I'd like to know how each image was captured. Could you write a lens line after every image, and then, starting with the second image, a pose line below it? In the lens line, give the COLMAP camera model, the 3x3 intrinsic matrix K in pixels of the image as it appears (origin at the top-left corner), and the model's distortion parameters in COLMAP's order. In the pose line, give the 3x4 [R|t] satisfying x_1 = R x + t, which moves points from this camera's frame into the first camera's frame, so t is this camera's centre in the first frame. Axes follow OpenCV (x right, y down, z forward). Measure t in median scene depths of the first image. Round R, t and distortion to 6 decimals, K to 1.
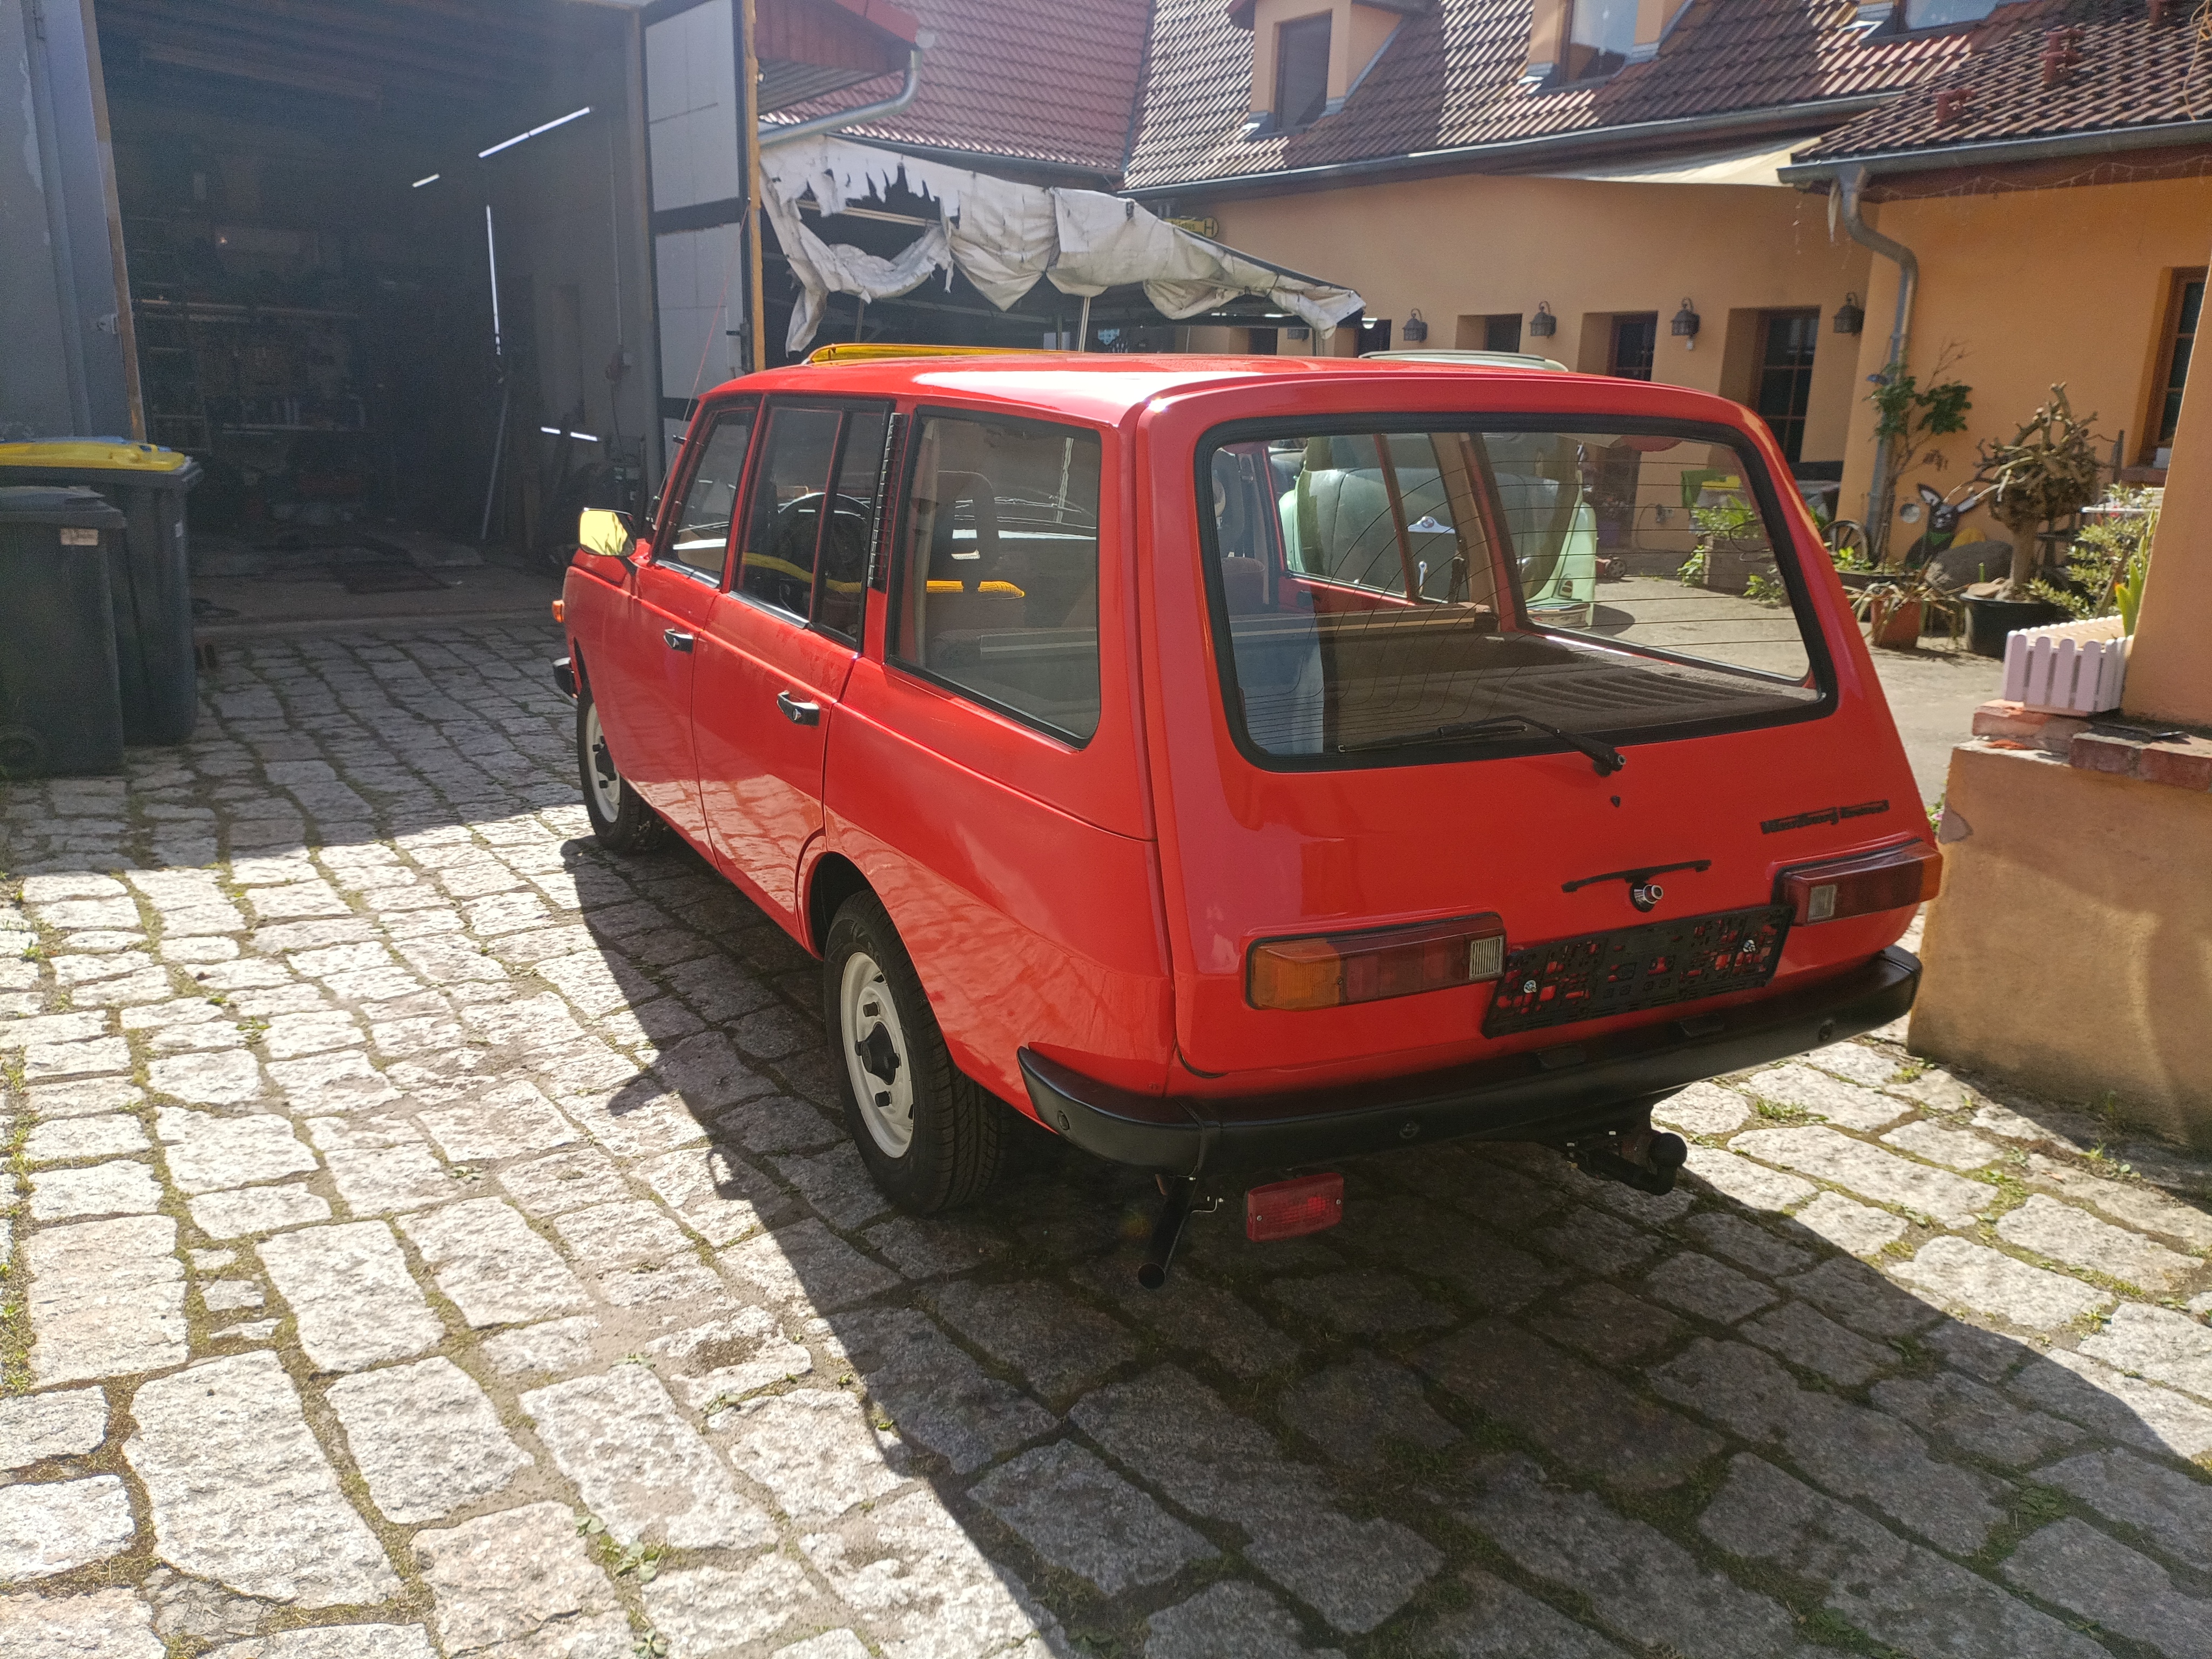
lens RADIAL K [[1670.1, 0, 1102.2], [0, 1670.1, 829.6], [0, 0, 1]] dist [0.058799, -0.058577]
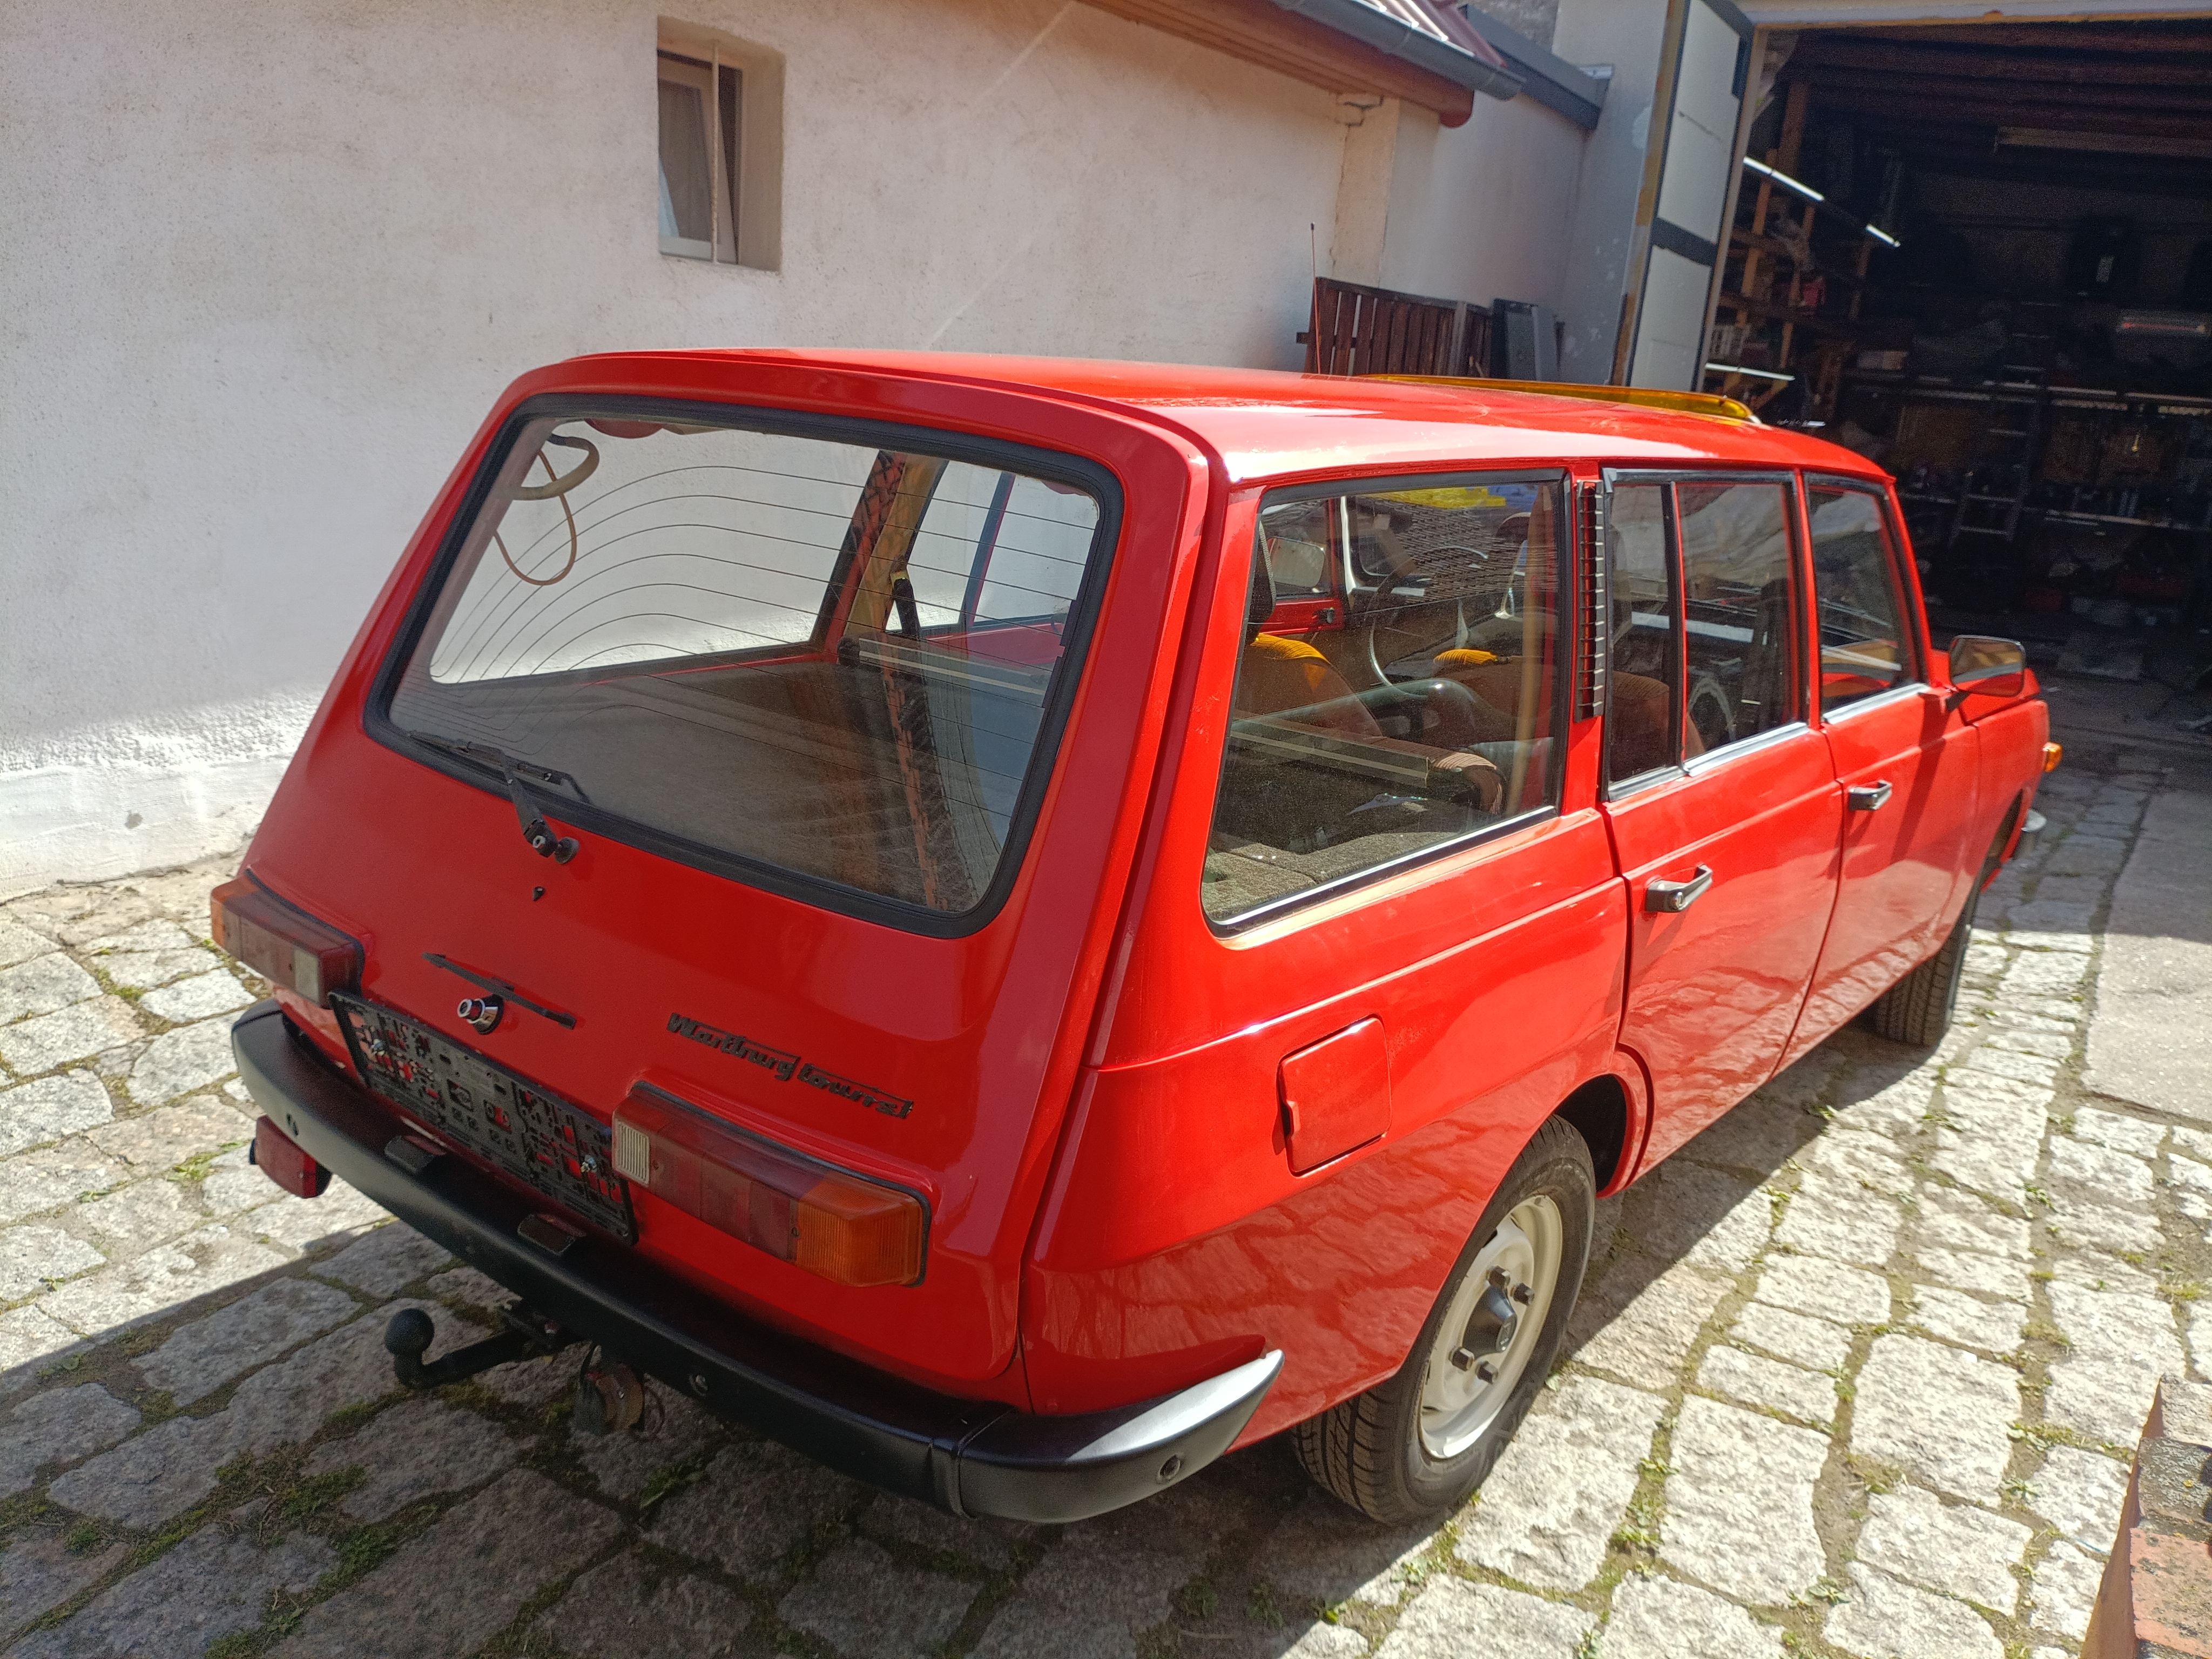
lens RADIAL K [[1659.5, 0, 1093.7], [0, 1659.5, 839.2], [0, 0, 1]] dist [0.059394, -0.073131]
pose [[0.392713, 0.249560, -0.885153, 0.238671], [-0.292551, 0.946381, 0.137028, -0.048729], [0.871889, 0.205140, 0.444665, 0.194625]]
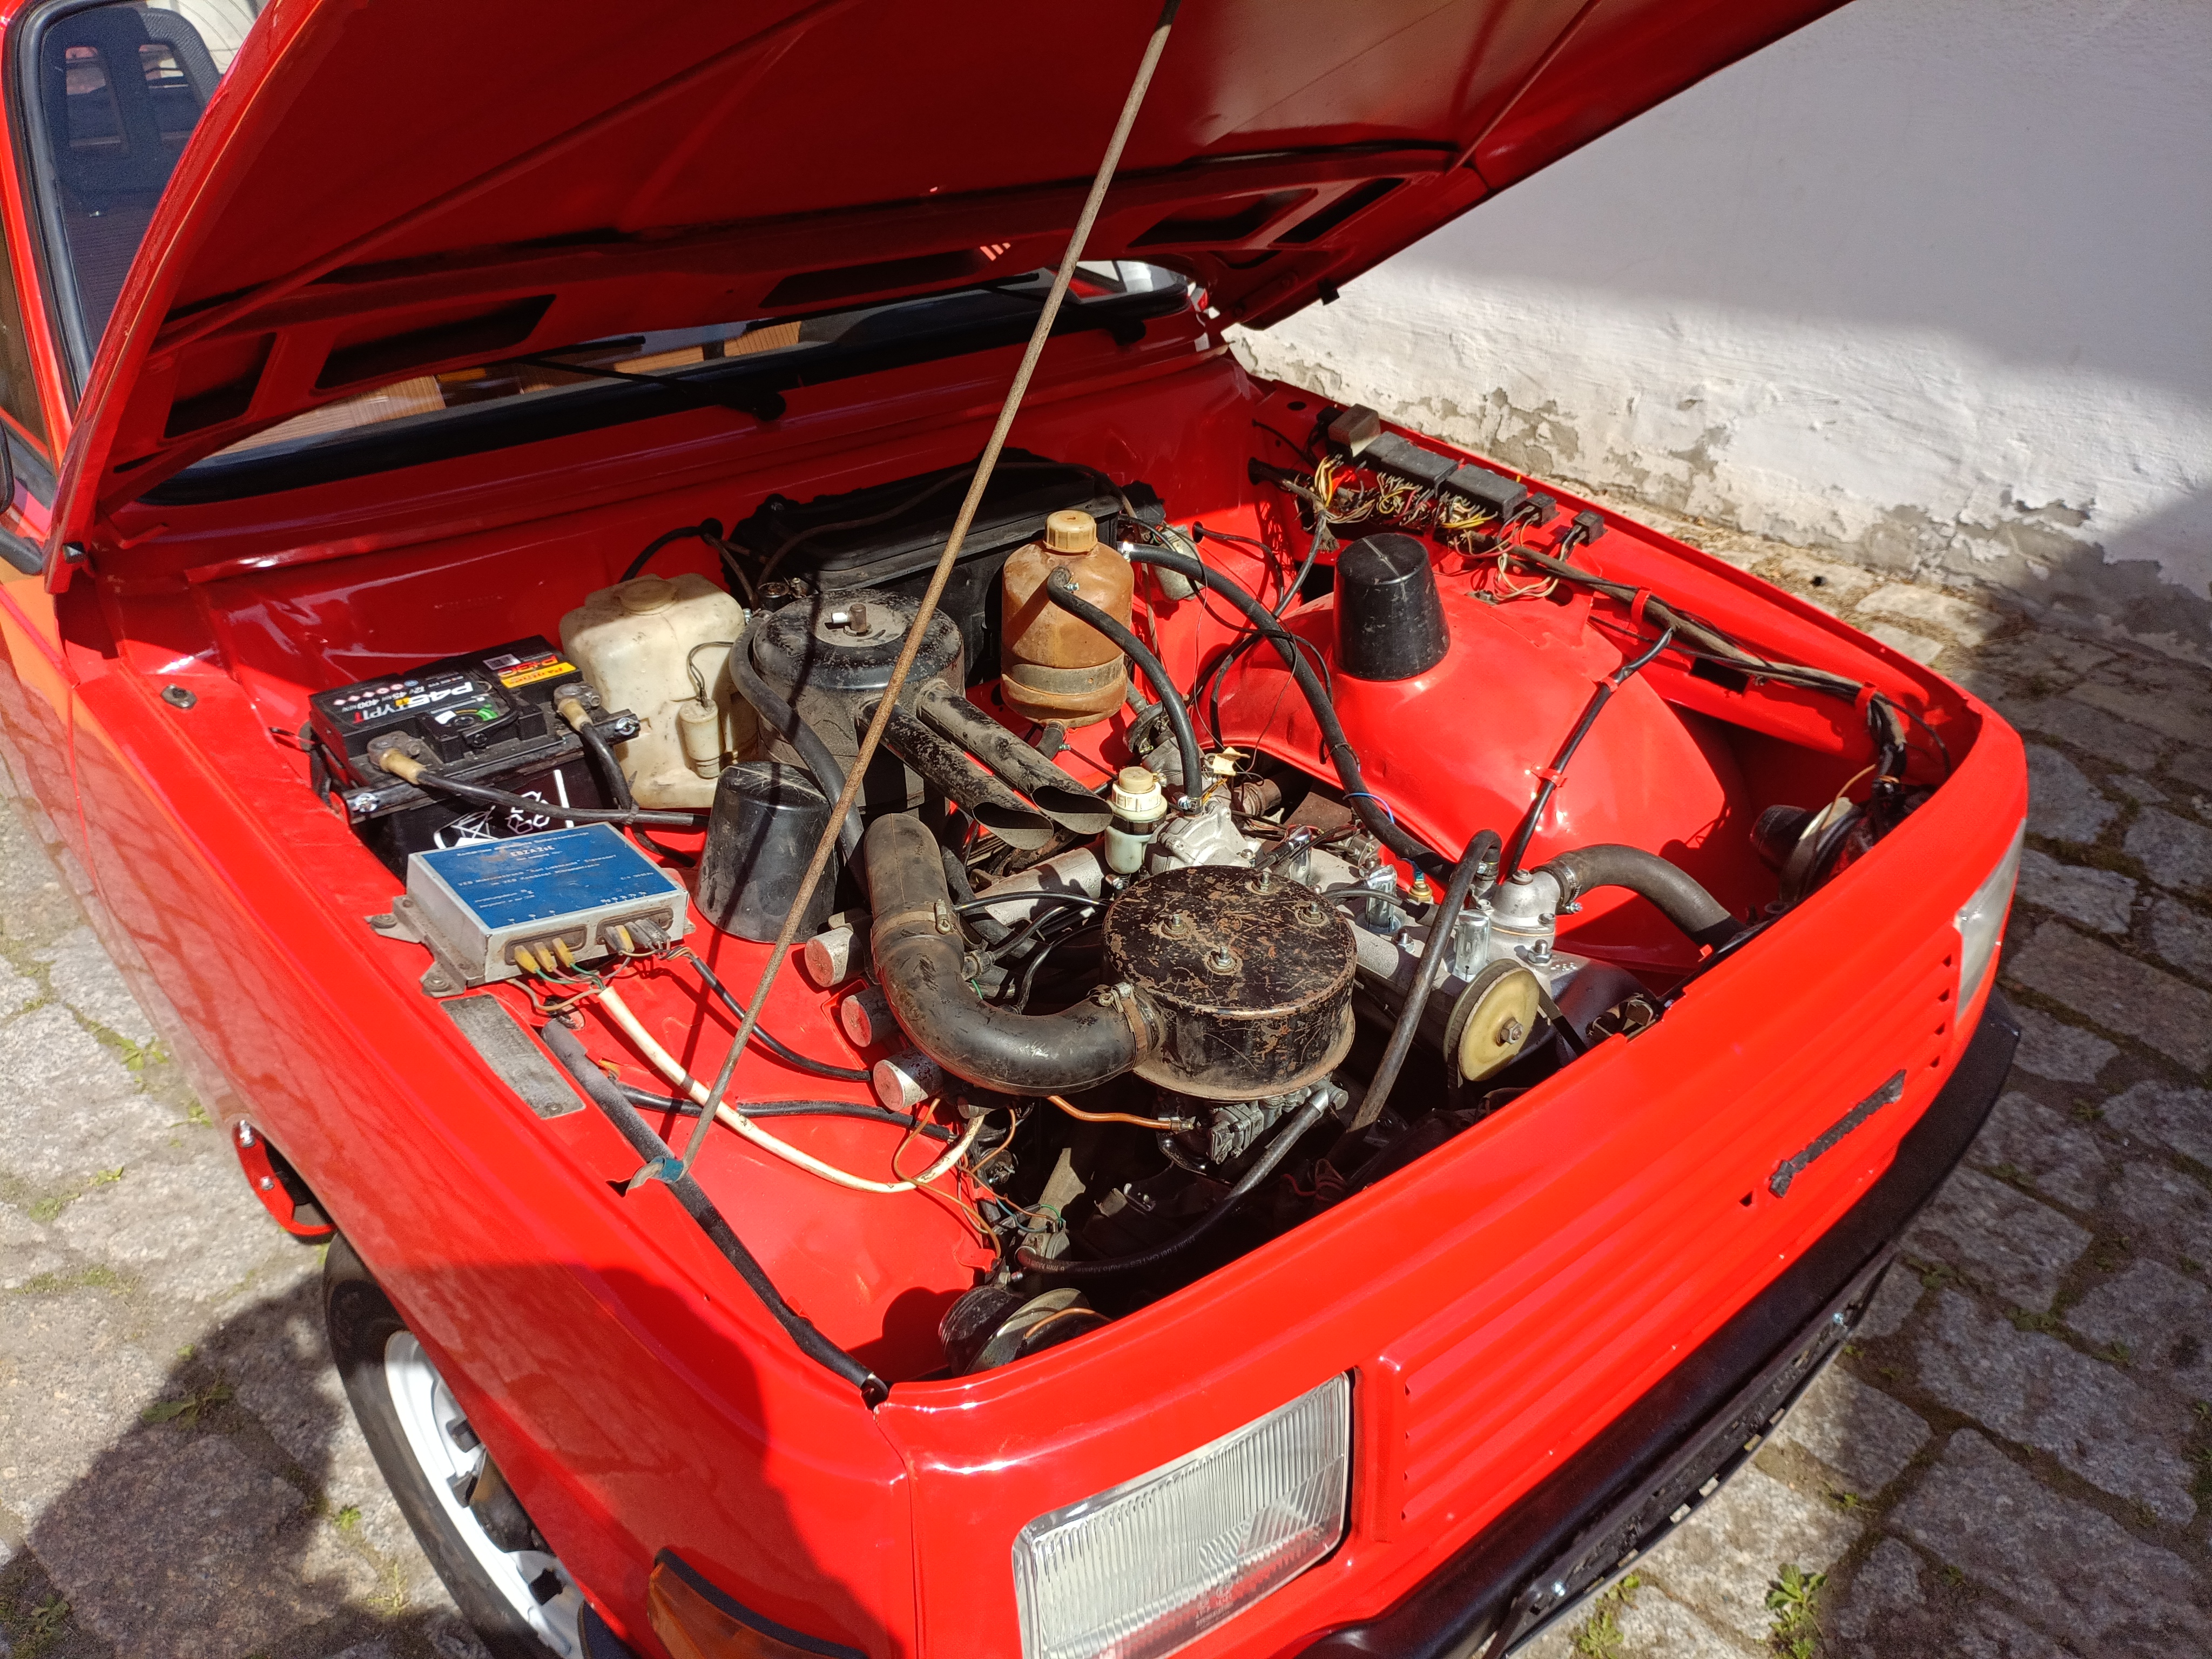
lens RADIAL K [[1659.5, 0, 1093.7], [0, 1659.5, 839.2], [0, 0, 1]] dist [0.059394, -0.073131]
pose [[-0.968636, 0.084007, -0.233852, -0.040070], [-0.111215, 0.695021, 0.710336, -0.173421], [0.222205, 0.714065, -0.663880, 0.607614]]
